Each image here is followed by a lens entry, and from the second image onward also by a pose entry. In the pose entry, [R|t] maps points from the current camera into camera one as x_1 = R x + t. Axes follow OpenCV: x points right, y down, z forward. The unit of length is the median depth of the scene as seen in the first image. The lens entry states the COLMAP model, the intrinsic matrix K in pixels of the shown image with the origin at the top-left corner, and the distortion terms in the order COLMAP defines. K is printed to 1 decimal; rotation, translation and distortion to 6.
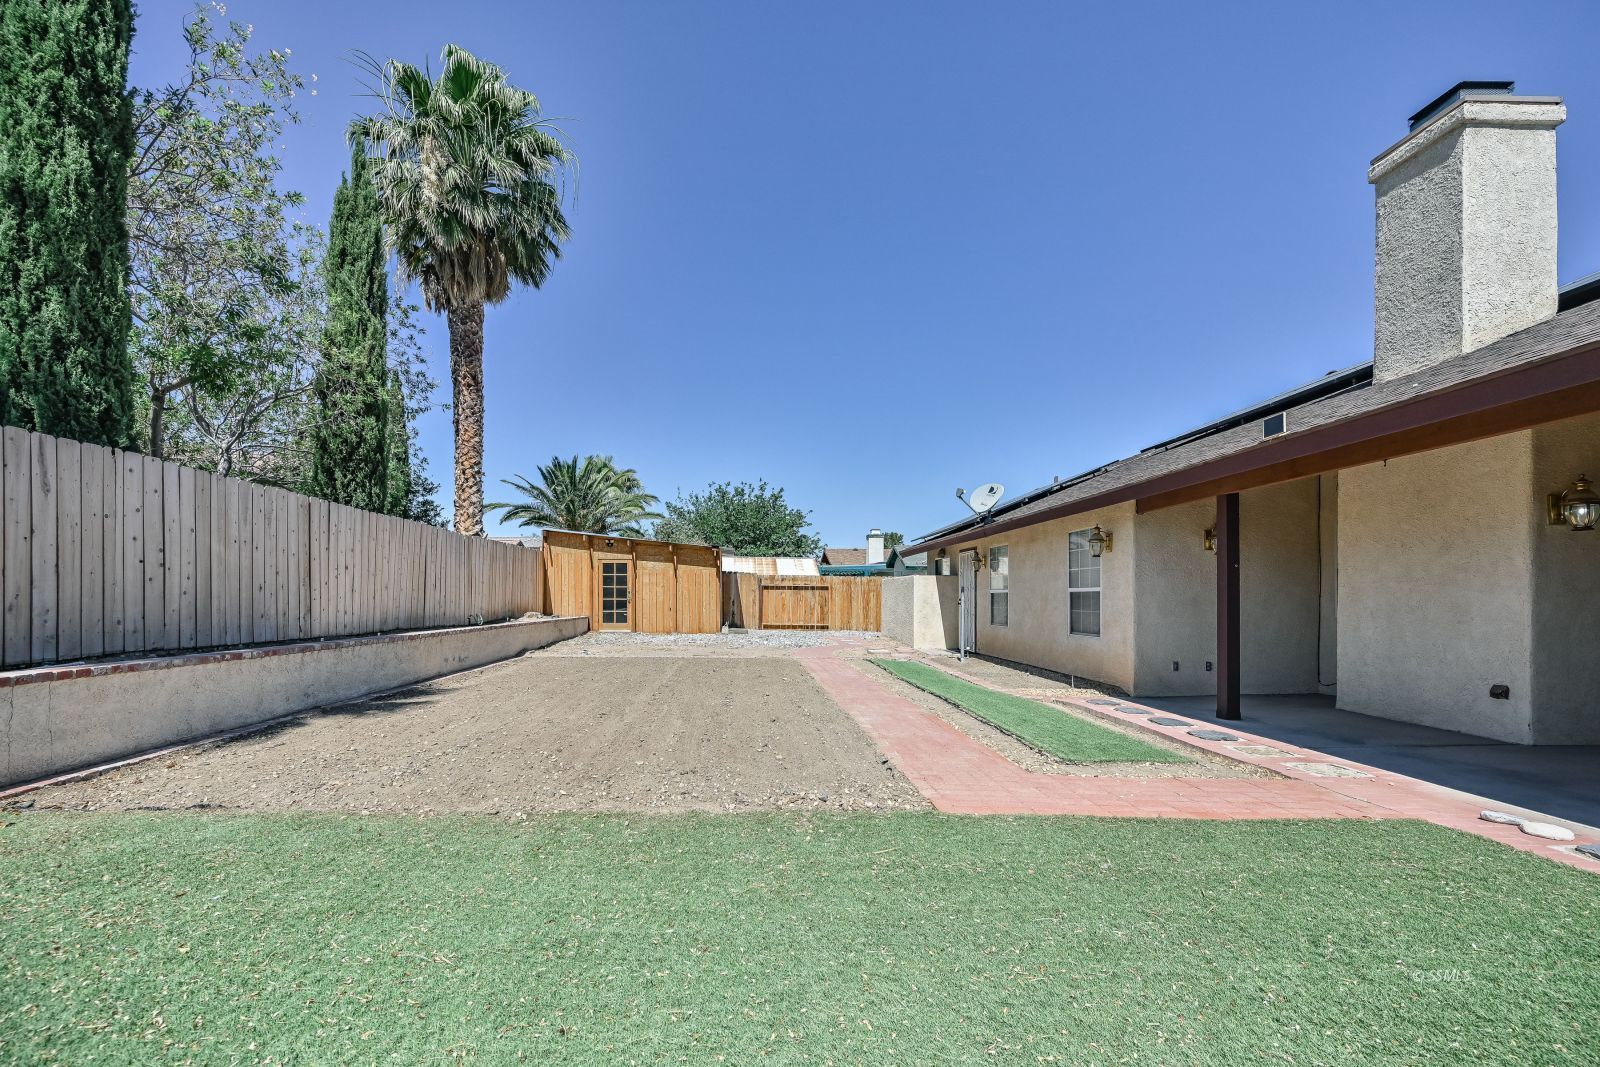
lens RADIAL K [[652.3, 0, 797.6], [0, 652.3, 588.2], [0, 0, 1]] dist [-0.001586, 0.000274]
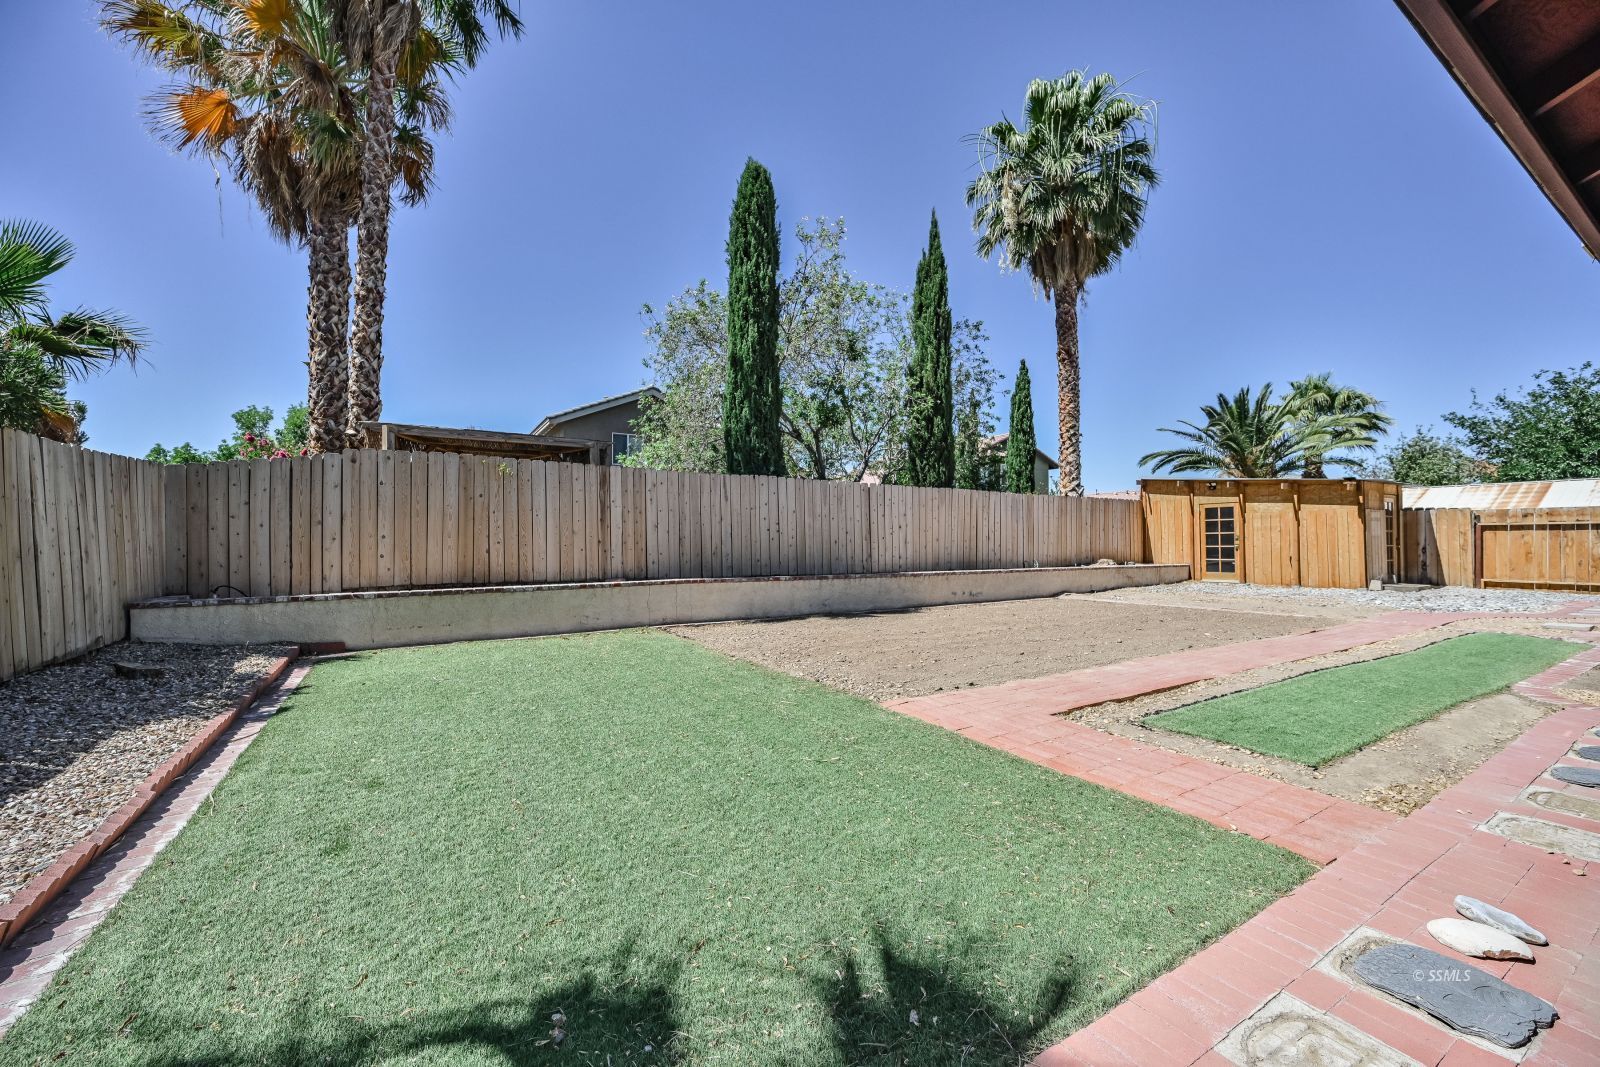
lens RADIAL K [[640.9, 0, 800.0], [0, 640.9, 533.5], [0, 0, 1]] dist [-0.001751, -0.000269]
pose [[0.507575, -0.024105, -0.861270, 0.252808], [0.020558, 0.999663, -0.015862, 0.000864], [0.861362, -0.009655, 0.507899, 0.035055]]
